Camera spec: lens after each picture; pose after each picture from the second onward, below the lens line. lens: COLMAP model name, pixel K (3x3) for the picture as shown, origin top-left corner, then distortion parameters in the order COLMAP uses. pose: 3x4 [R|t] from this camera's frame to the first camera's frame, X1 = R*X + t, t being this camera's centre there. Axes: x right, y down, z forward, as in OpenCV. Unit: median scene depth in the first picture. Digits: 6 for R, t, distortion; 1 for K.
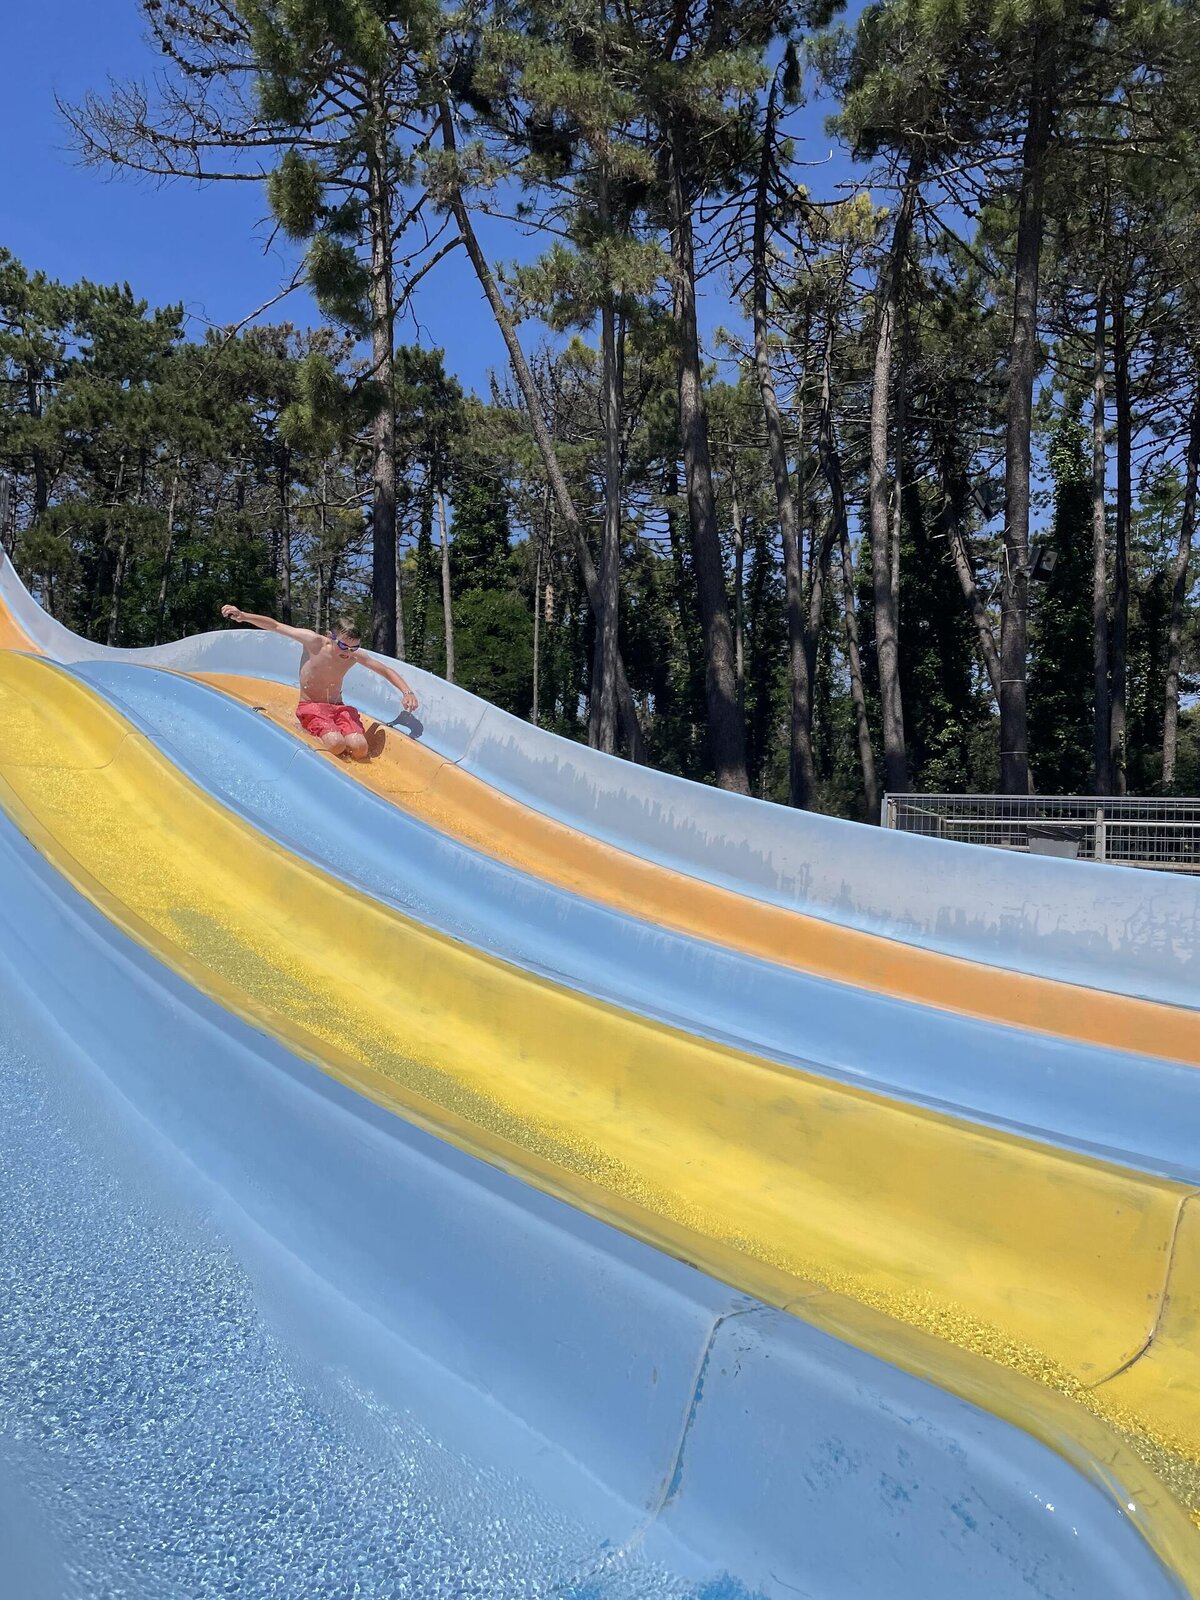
lens RADIAL K [[1225.7, 0, 631.5], [0, 1225.7, 803.2], [0, 0, 1]] dist [0.117013, -0.142527]
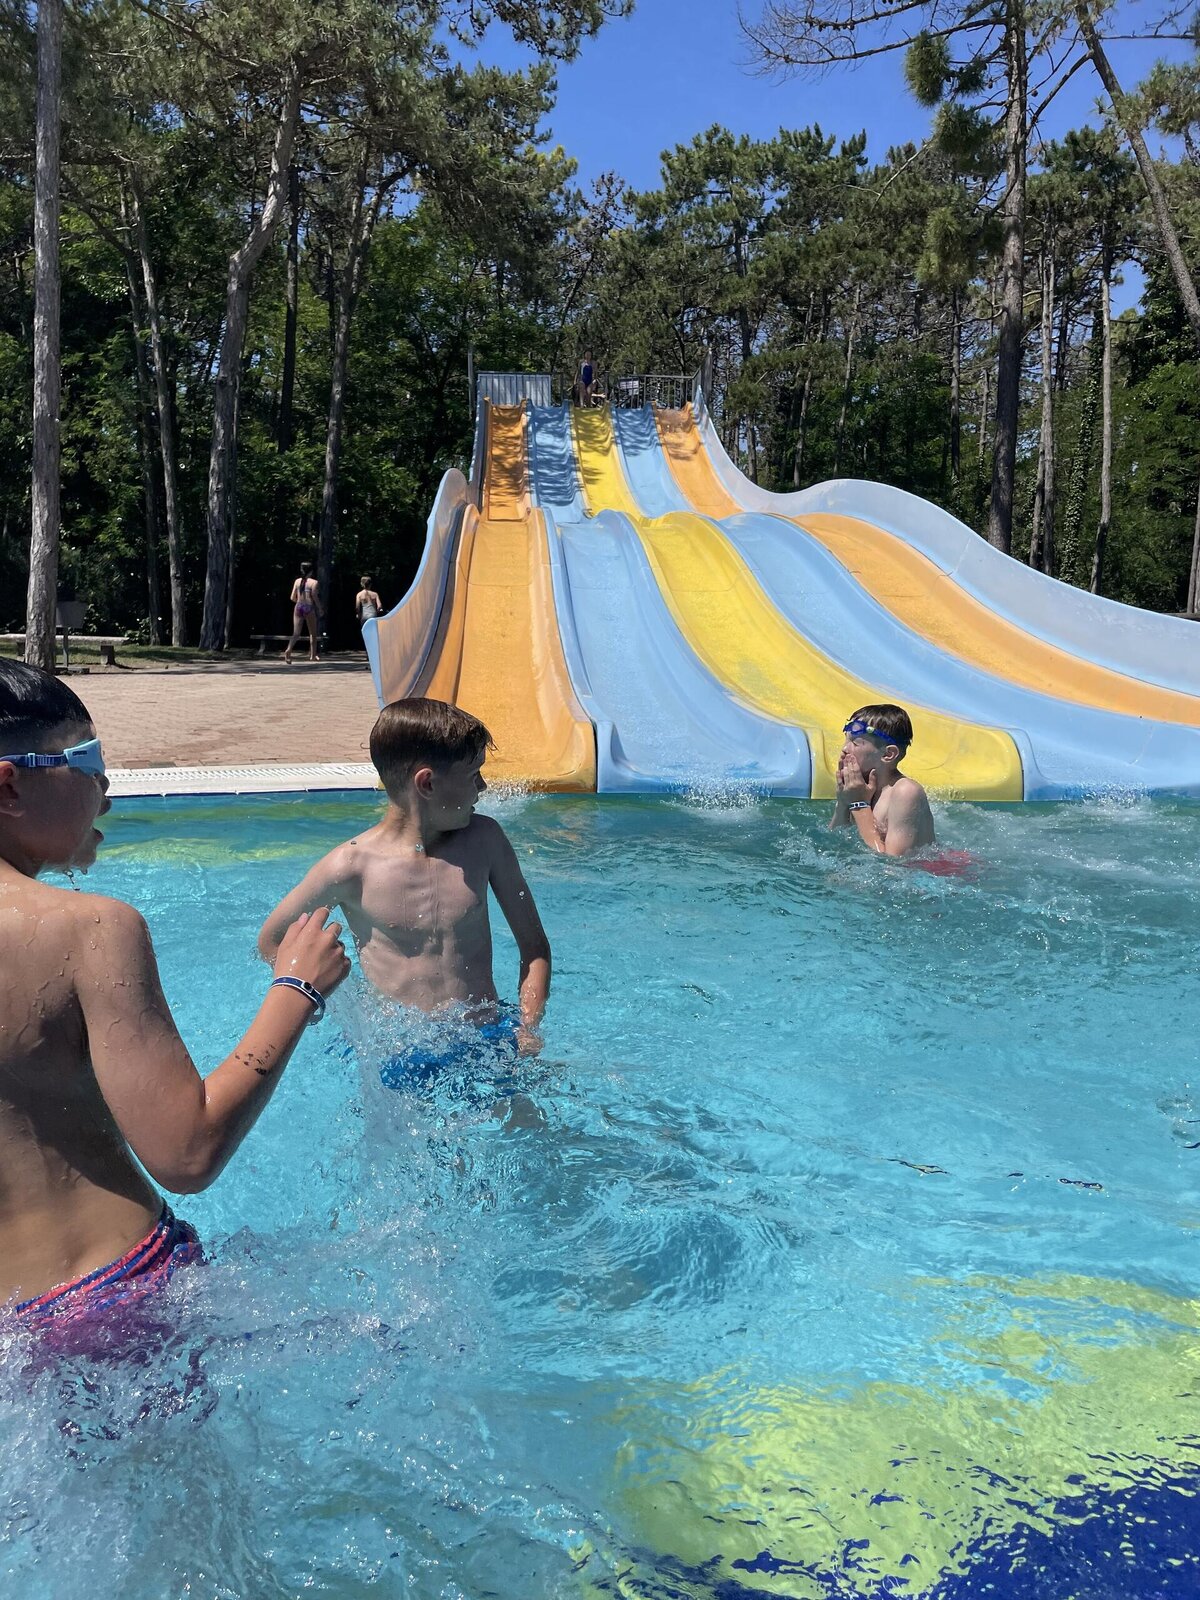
lens RADIAL K [[1208.6, 0, 601.6], [0, 1208.6, 815.9], [0, 0, 1]] dist [0.088771, -0.119533]
pose [[0.841801, 0.059633, -0.536483, 0.082293], [0.032320, 0.986527, 0.160372, 0.000675], [0.538819, -0.152340, 0.828533, -0.129035]]
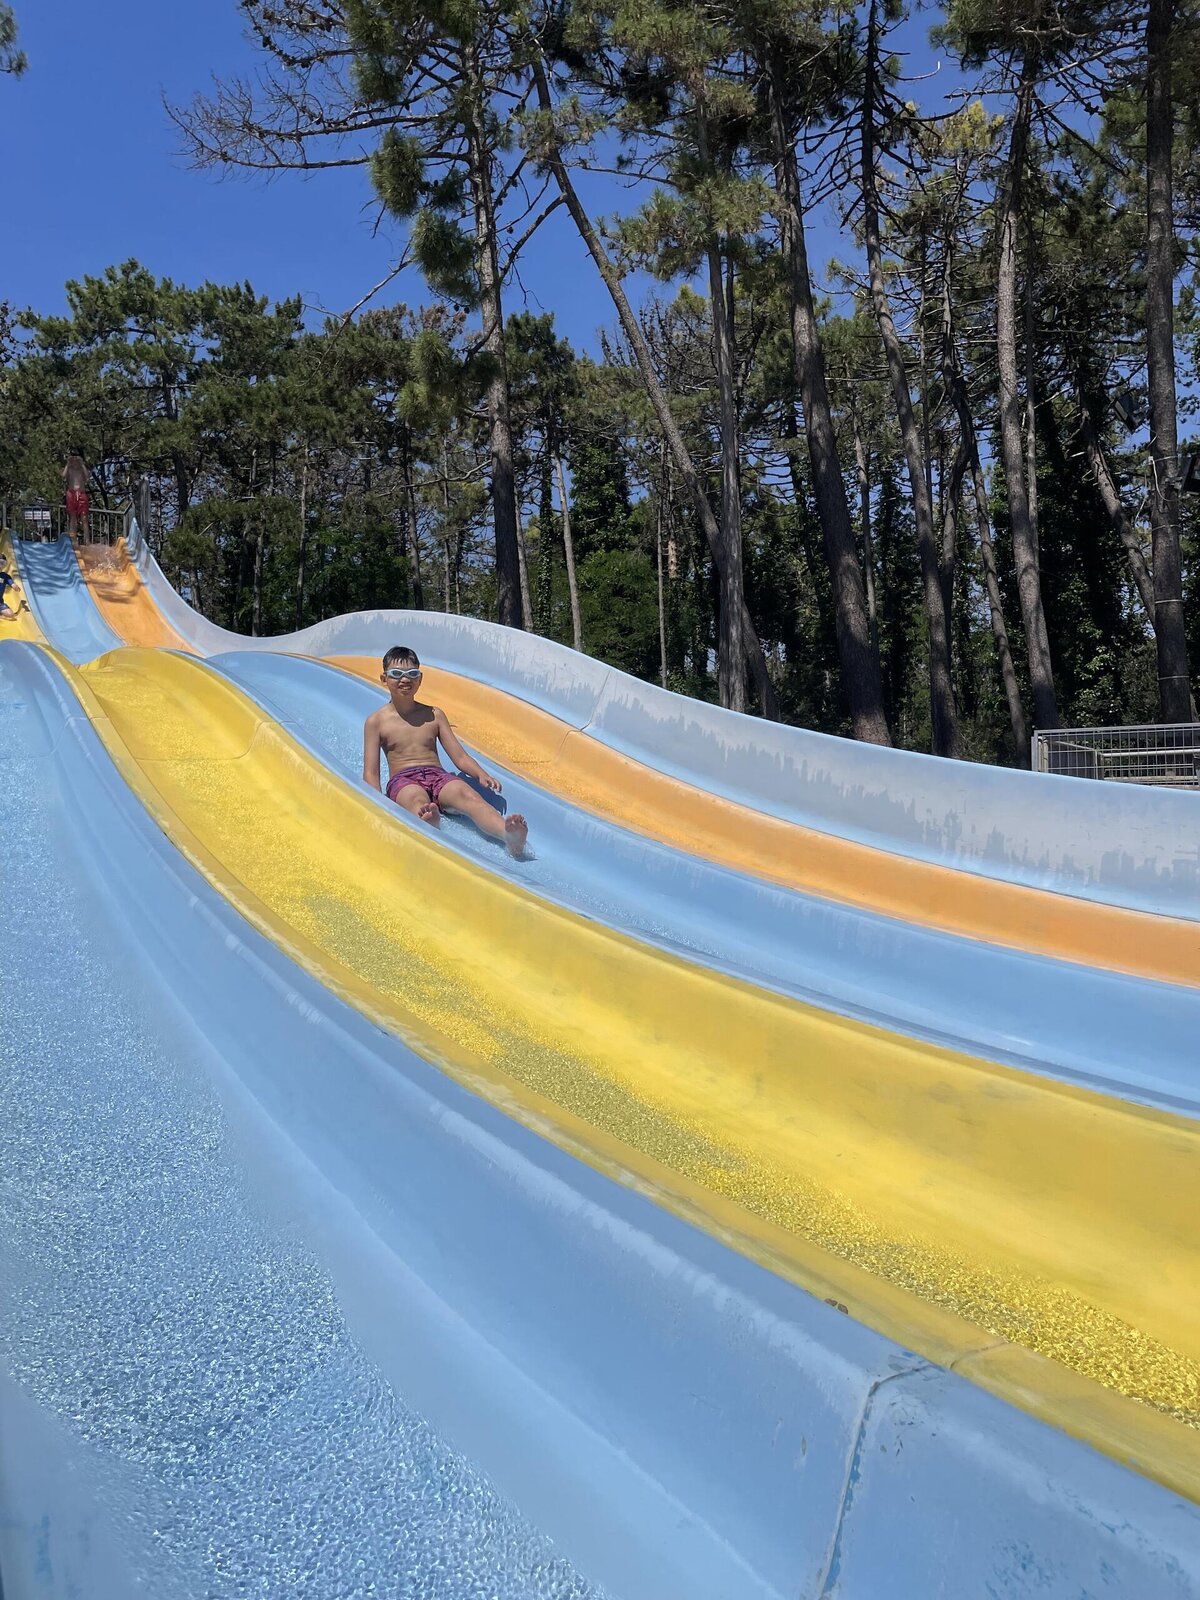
lens RADIAL K [[1229.9, 0, 627.8], [0, 1229.9, 783.5], [0, 0, 1]] dist [0.113695, -0.143764]
pose [[0.991668, -0.059397, -0.114310, 0.001007], [0.061643, 0.997967, 0.016205, -0.000841], [0.113115, -0.023117, 0.993313, 0.005409]]
